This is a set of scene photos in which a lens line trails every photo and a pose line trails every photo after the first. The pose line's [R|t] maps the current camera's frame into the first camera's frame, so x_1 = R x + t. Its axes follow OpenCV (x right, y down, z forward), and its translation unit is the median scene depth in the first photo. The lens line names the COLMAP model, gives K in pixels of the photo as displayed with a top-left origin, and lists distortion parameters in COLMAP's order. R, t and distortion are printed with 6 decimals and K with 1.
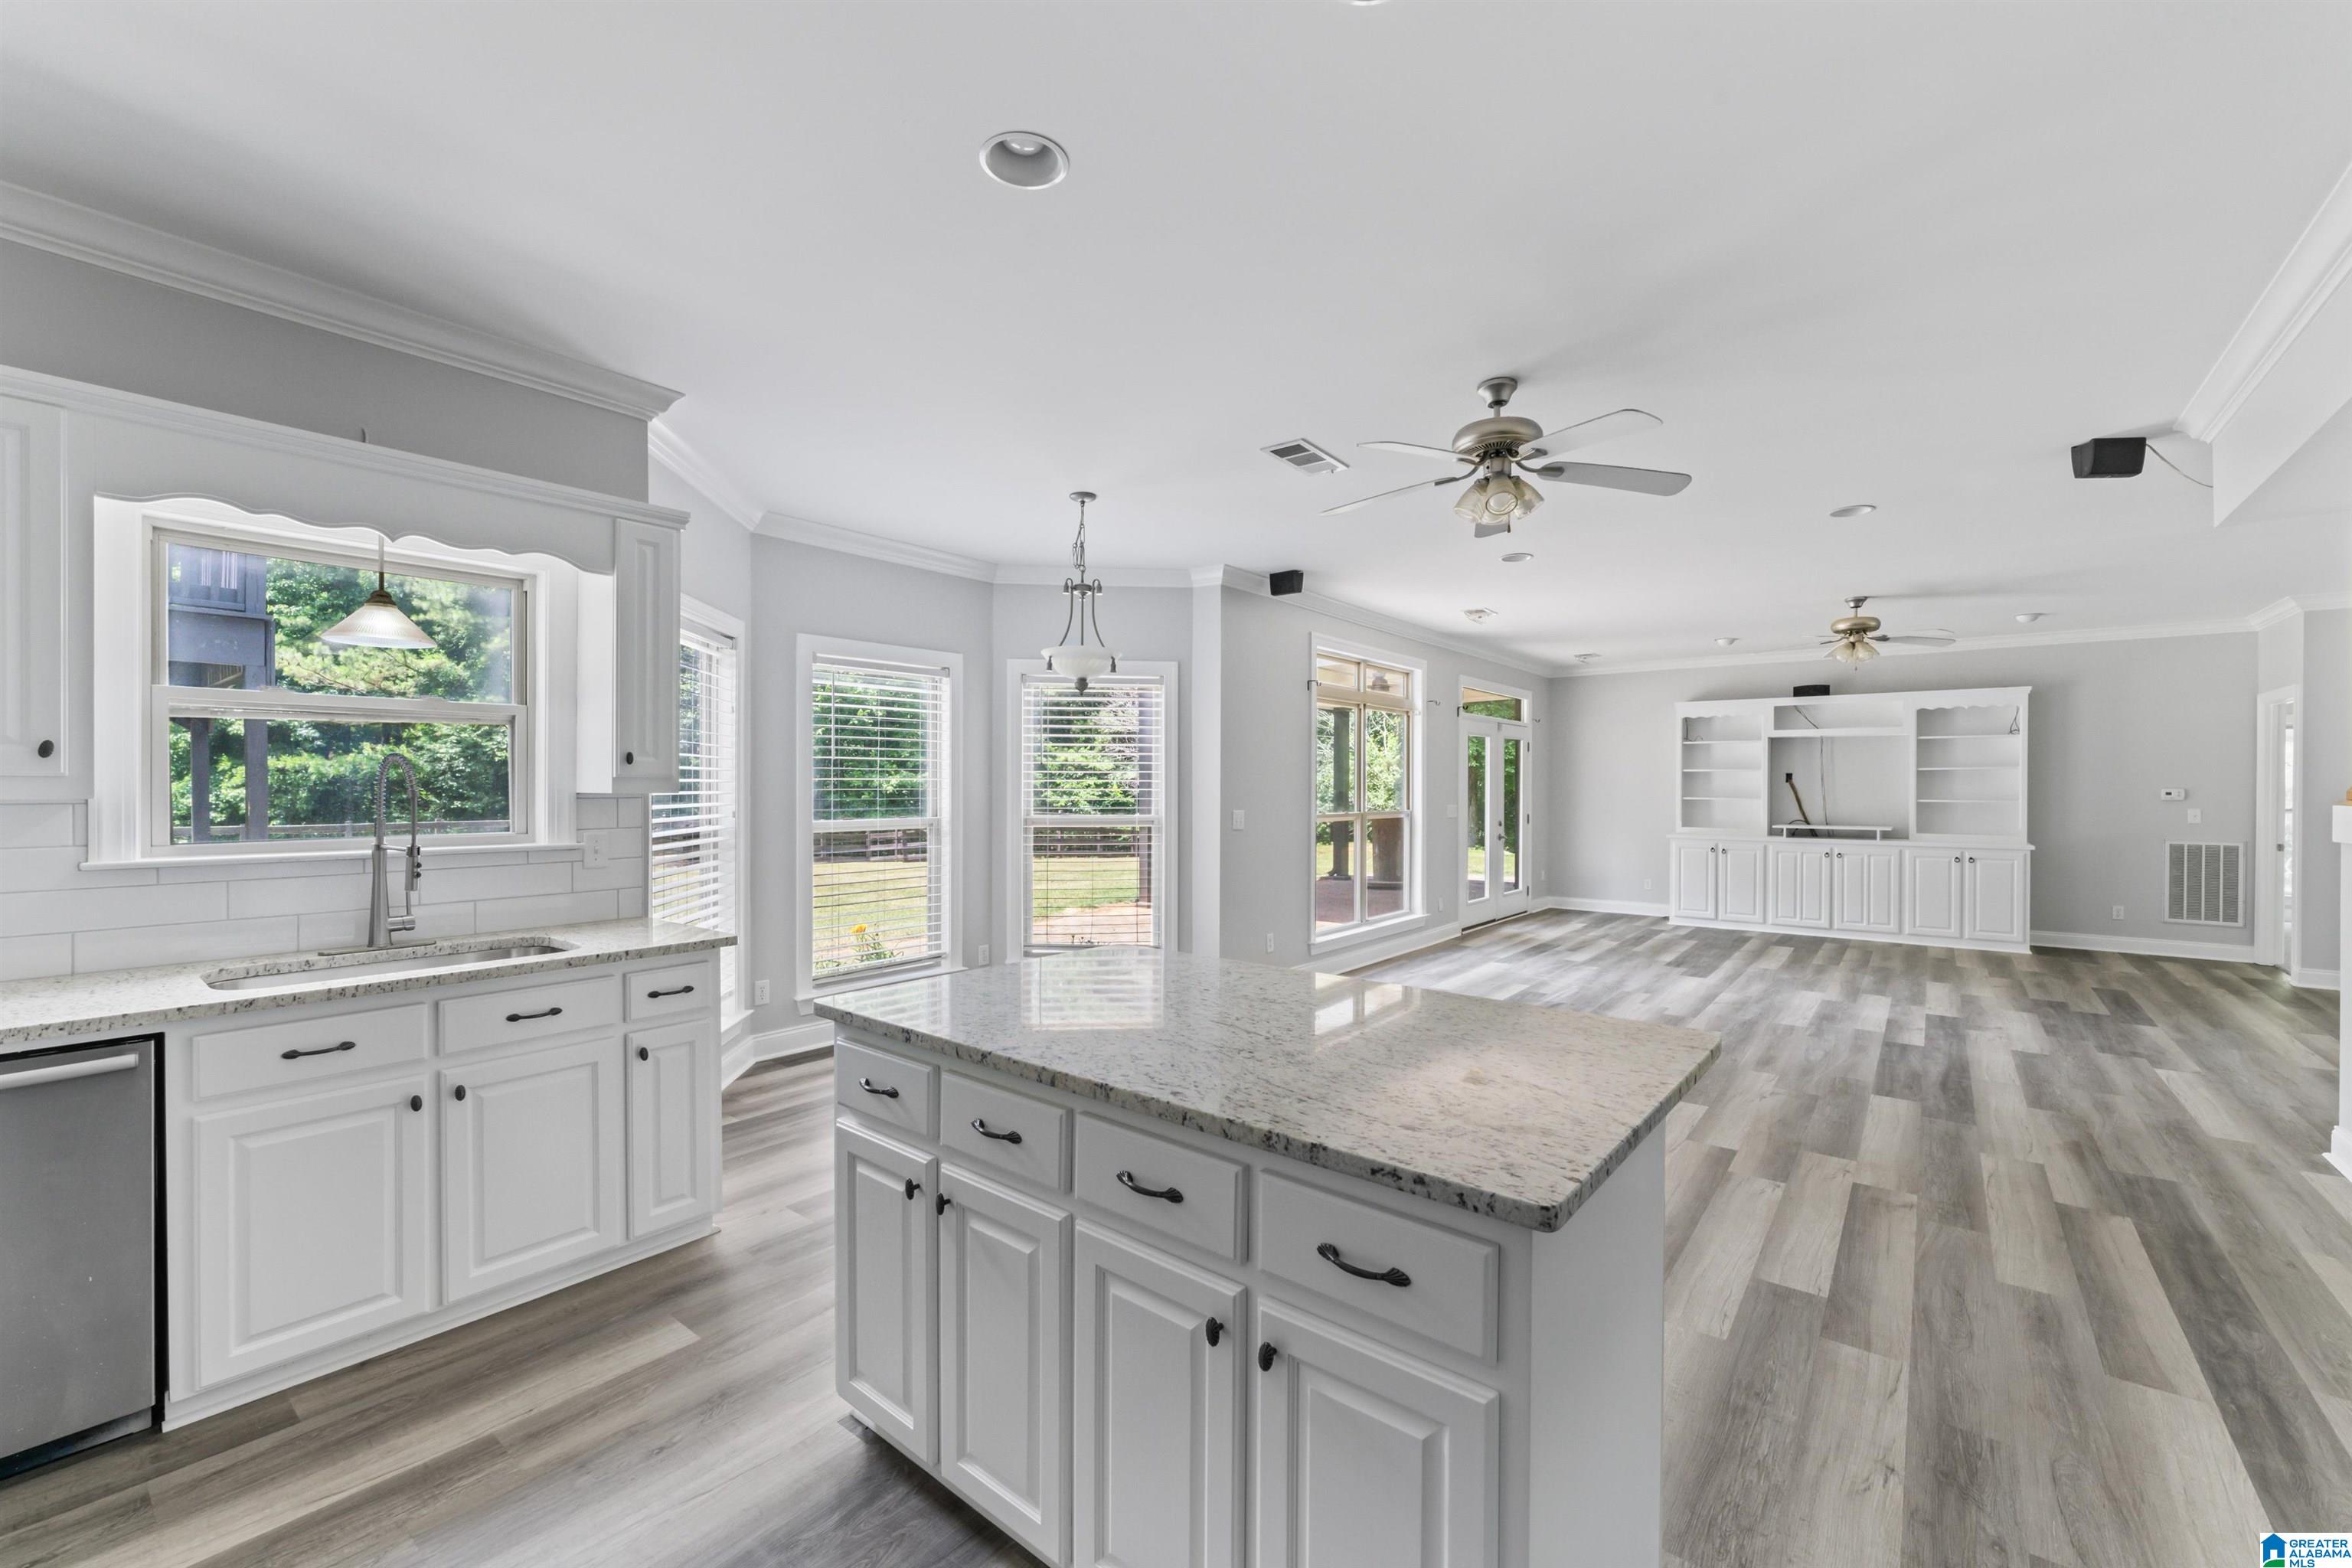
lens RADIAL K [[942.8, 0, 1187.7], [0, 942.8, 787.5], [0, 0, 1]] dist [-0.008690, 0.001725]
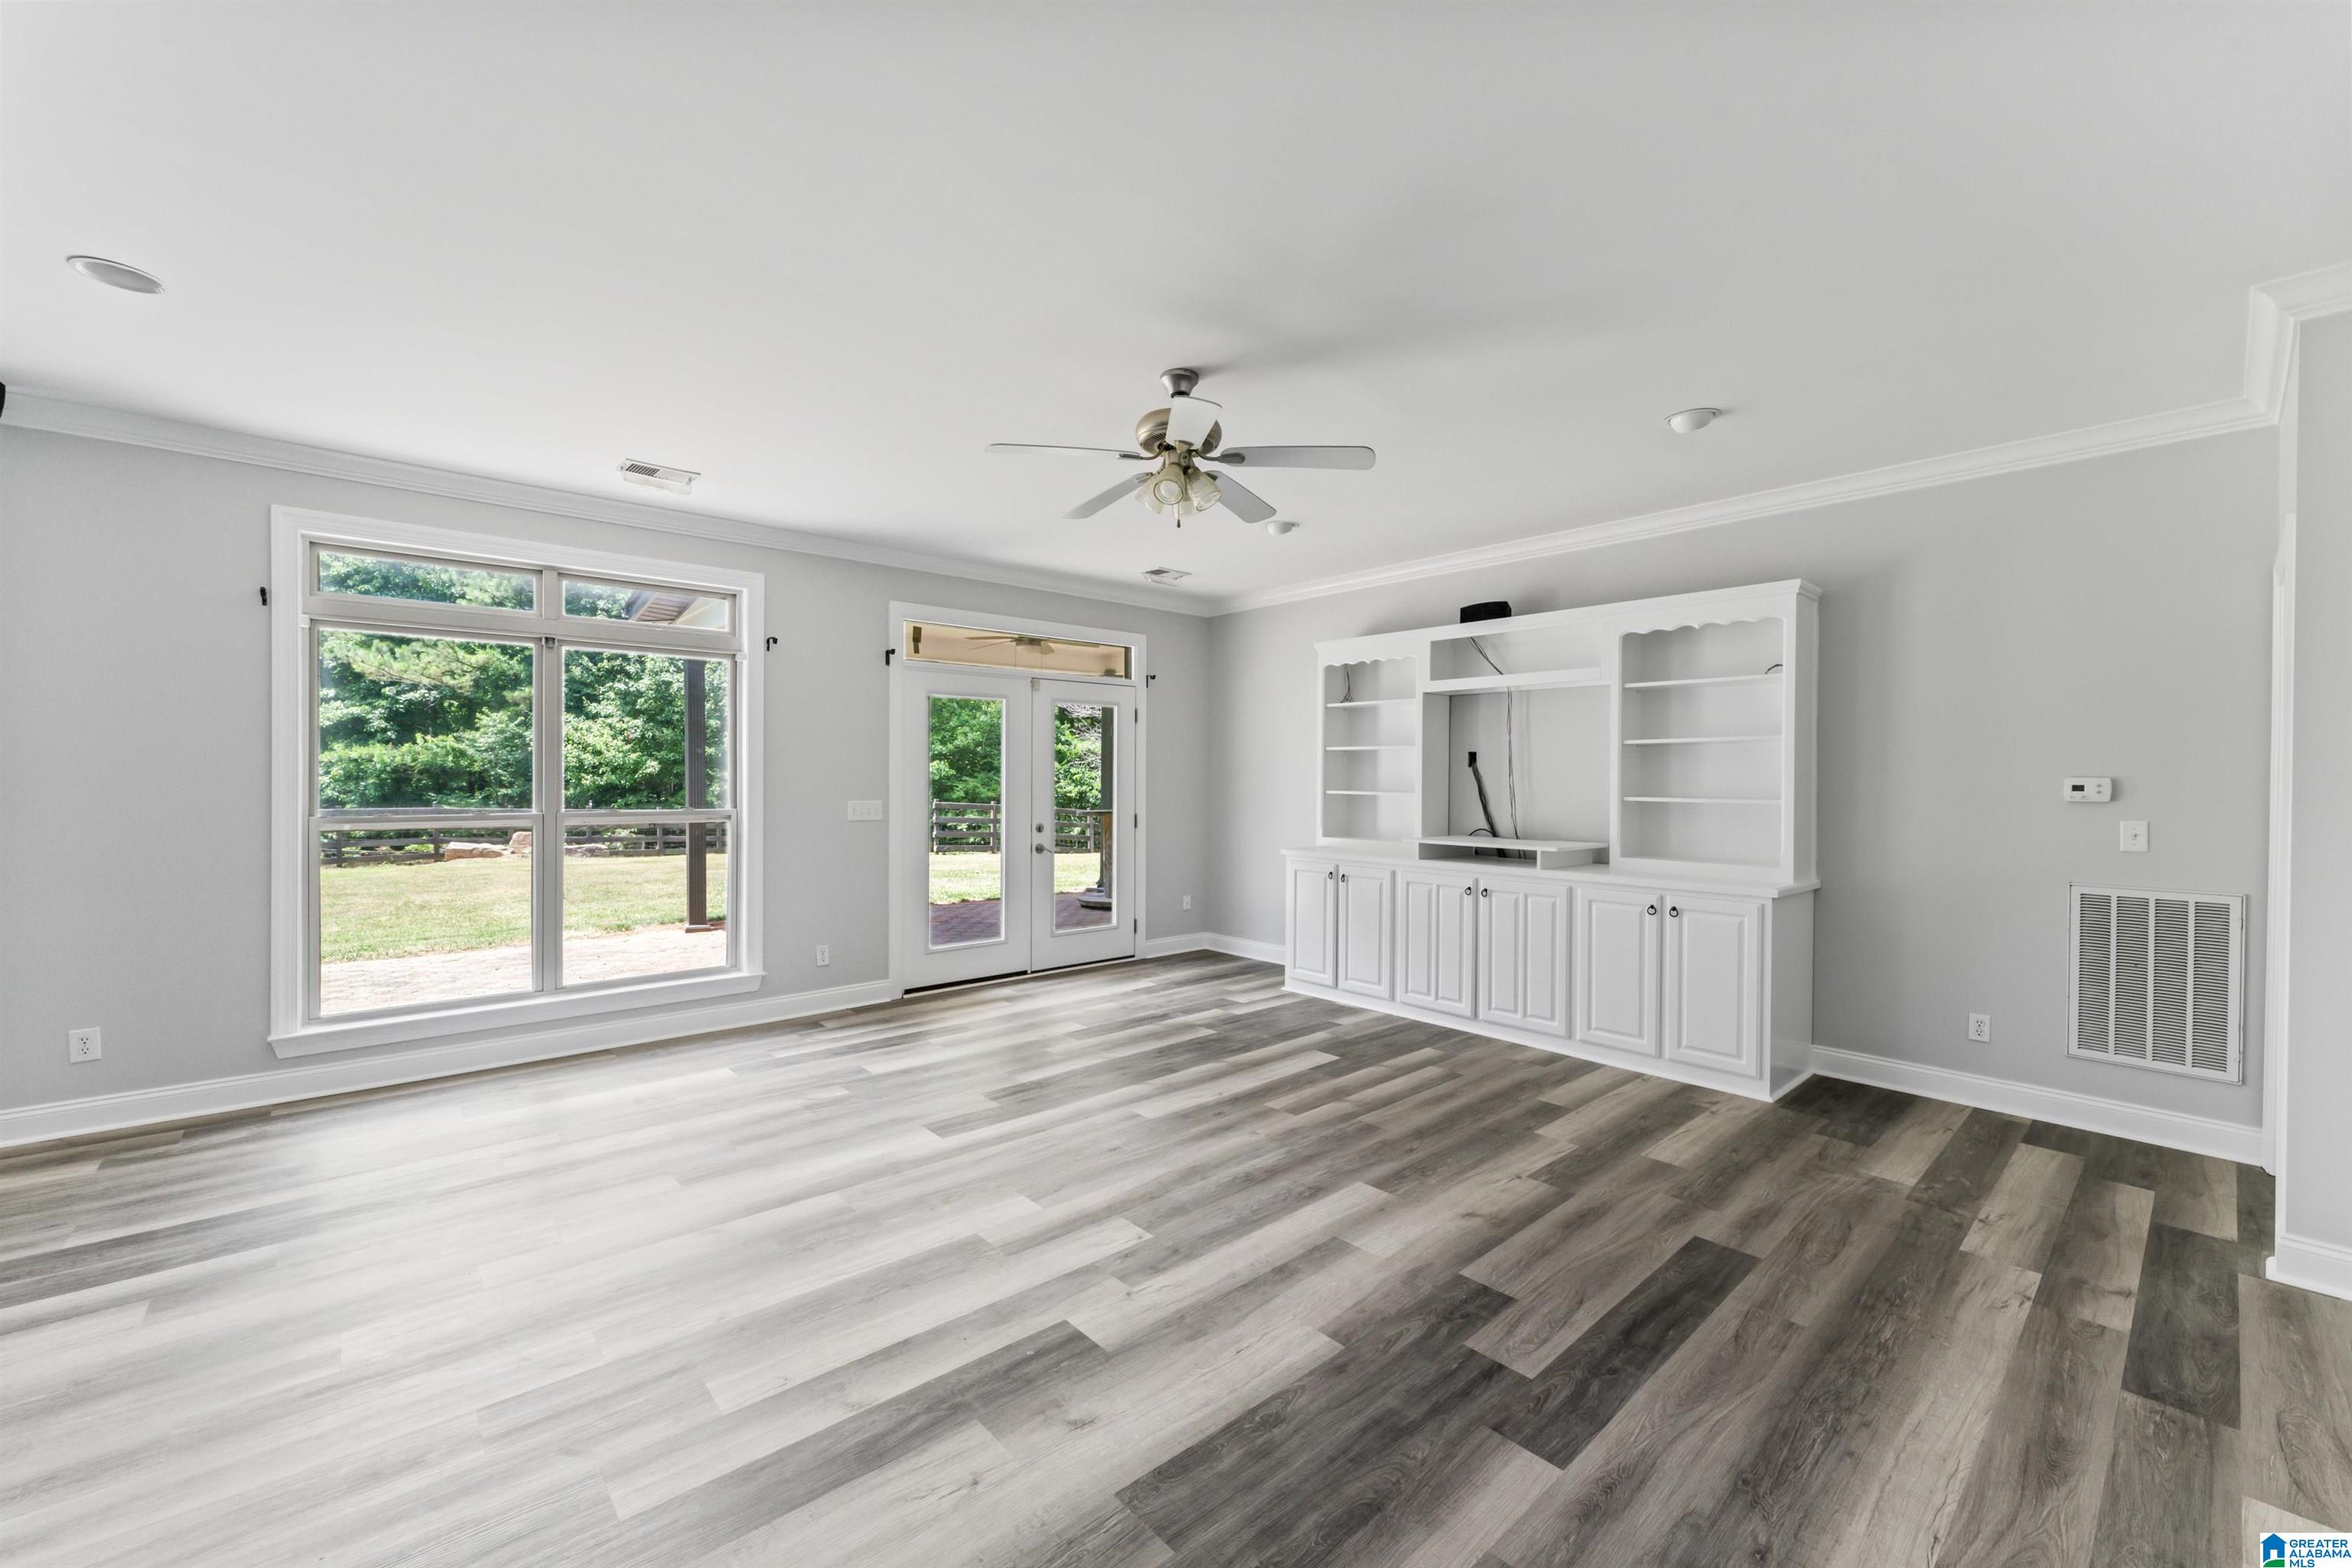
lens RADIAL K [[942.8, 0, 1160.7], [0, 942.8, 780.0], [0, 0, 1]] dist [-0.008690, 0.001725]
pose [[0.985242, 0.003951, -0.171124, 0.516411], [-0.003789, 0.999992, 0.001277, 0.003034], [0.171128, -0.000610, 0.985249, 0.346764]]
